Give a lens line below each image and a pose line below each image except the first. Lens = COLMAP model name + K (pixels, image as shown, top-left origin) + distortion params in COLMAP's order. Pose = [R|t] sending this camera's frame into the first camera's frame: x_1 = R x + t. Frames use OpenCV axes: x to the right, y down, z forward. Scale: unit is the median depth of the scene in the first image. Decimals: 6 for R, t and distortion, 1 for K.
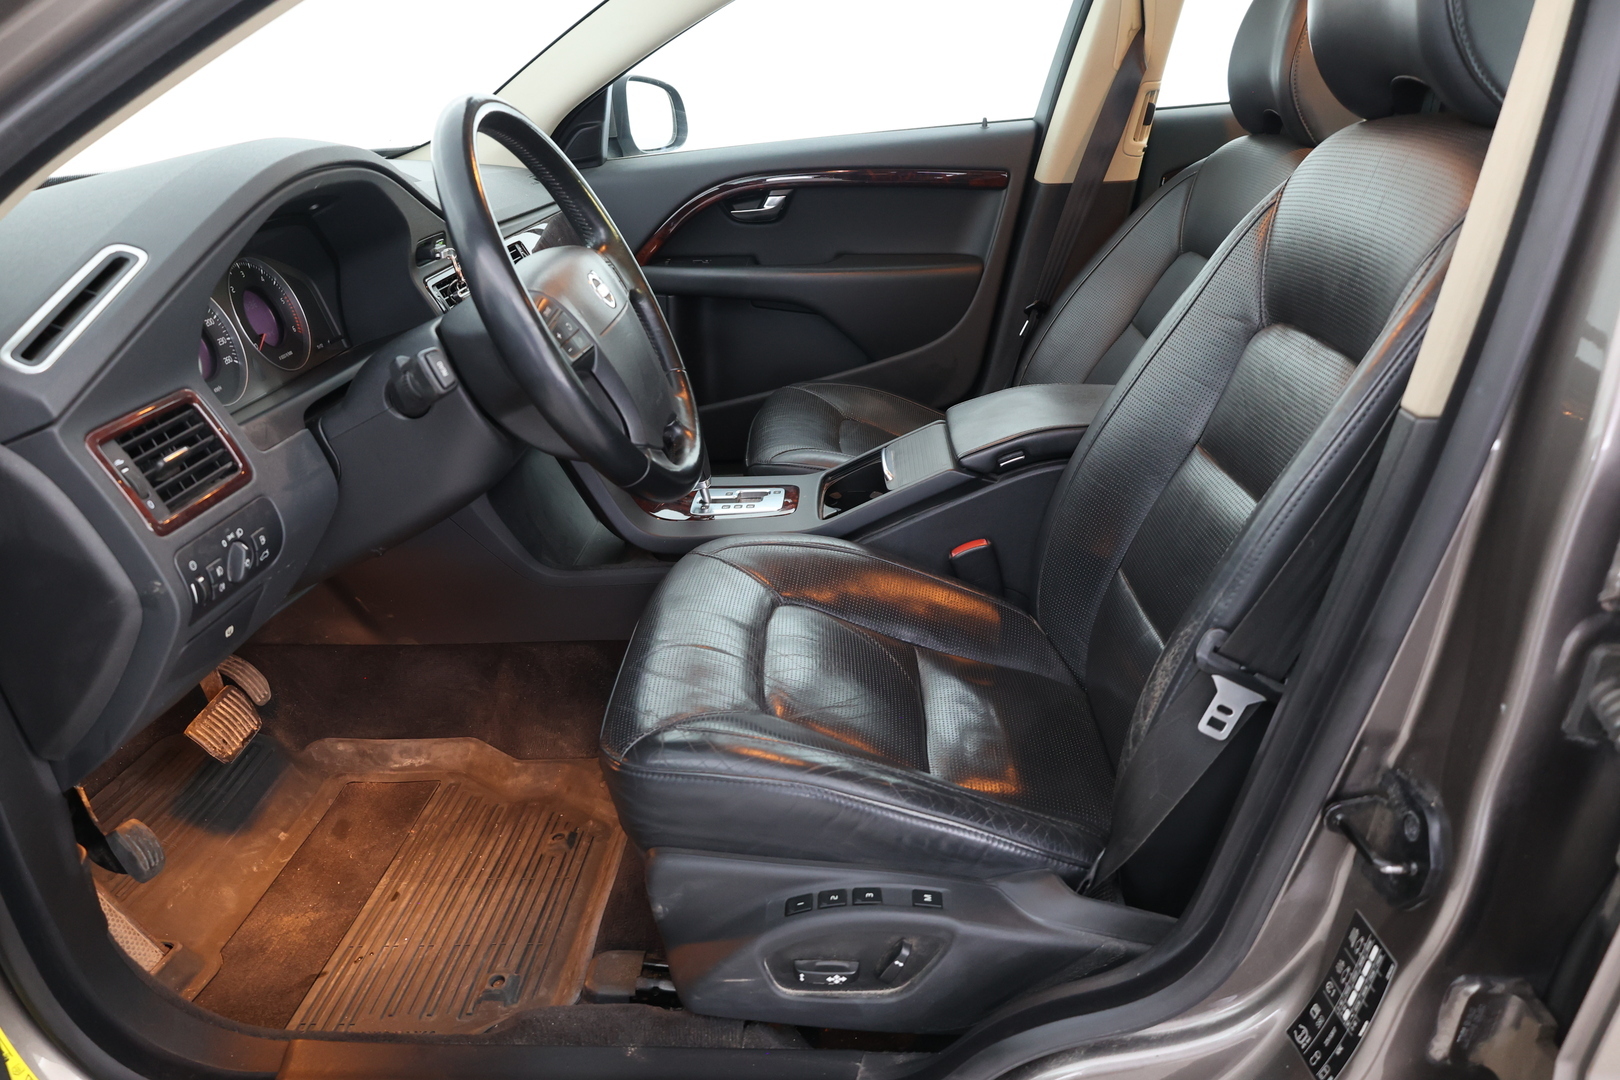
lens RADIAL K [[1113.6, 0, 798.2], [0, 1113.6, 541.7], [0, 0, 1]] dist [0.008495, -0.002484]
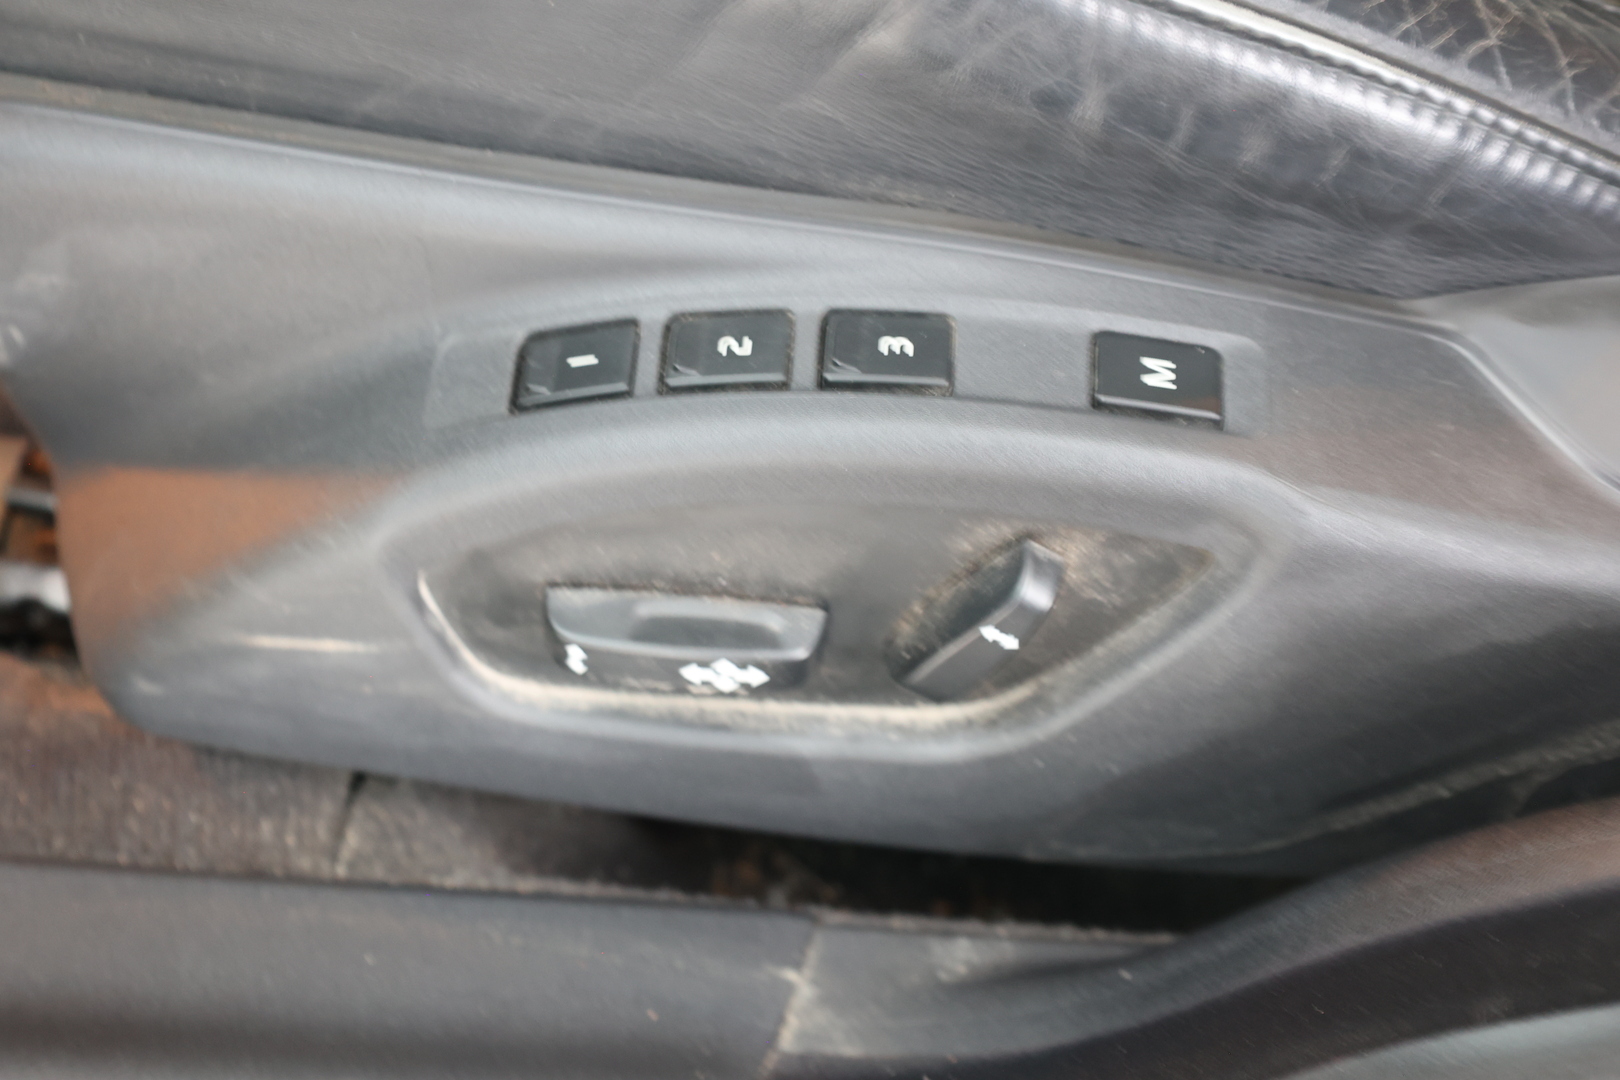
lens RADIAL K [[2326.9, 0, 805.3], [0, 2326.9, 540.4], [0, 0, 1]] dist [0.018358, 0.000000]
pose [[0.996969, 0.050153, 0.059482, 0.020799], [-0.071295, 0.894996, 0.440340, 0.149996], [-0.031152, -0.443246, 0.895858, 0.569296]]
